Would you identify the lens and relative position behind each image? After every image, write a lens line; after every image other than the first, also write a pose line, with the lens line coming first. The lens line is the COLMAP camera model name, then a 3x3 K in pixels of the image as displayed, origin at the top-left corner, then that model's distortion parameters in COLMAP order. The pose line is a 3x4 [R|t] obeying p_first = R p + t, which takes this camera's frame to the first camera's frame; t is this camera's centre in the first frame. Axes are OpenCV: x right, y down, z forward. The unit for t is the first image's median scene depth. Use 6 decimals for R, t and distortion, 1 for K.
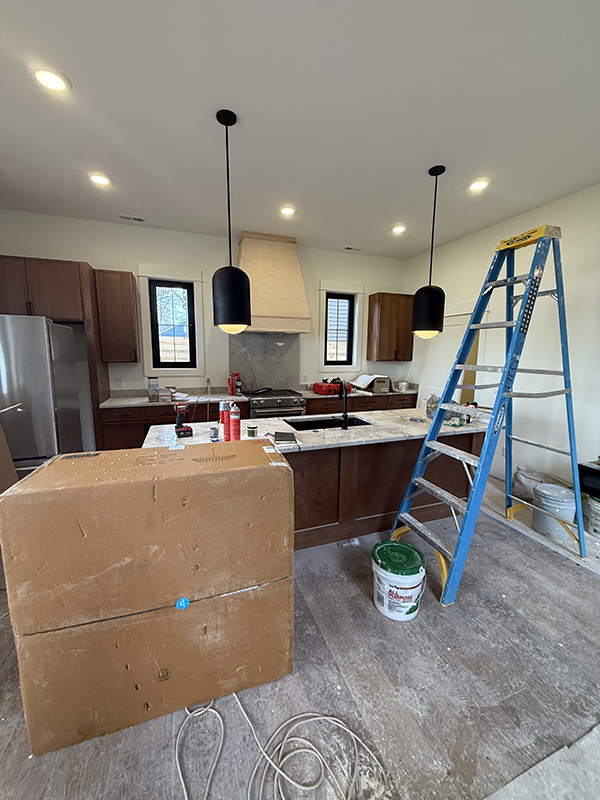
lens RADIAL K [[319.1, 0, 297.8], [0, 319.1, 396.2], [0, 0, 1]] dist [0.010954, -0.000145]
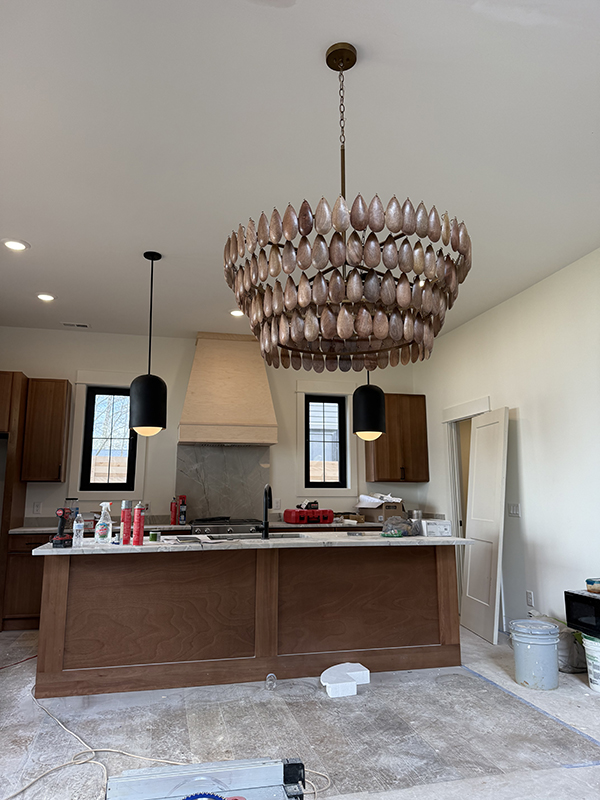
lens RADIAL K [[560.6, 0, 301.1], [0, 560.6, 402.0], [0, 0, 1]] dist [0.044884, -0.008313]
pose [[0.994733, -0.026535, -0.099009, 0.246112], [-0.004436, 0.953863, -0.300209, 0.123807], [0.102408, 0.299067, 0.948721, -0.356374]]
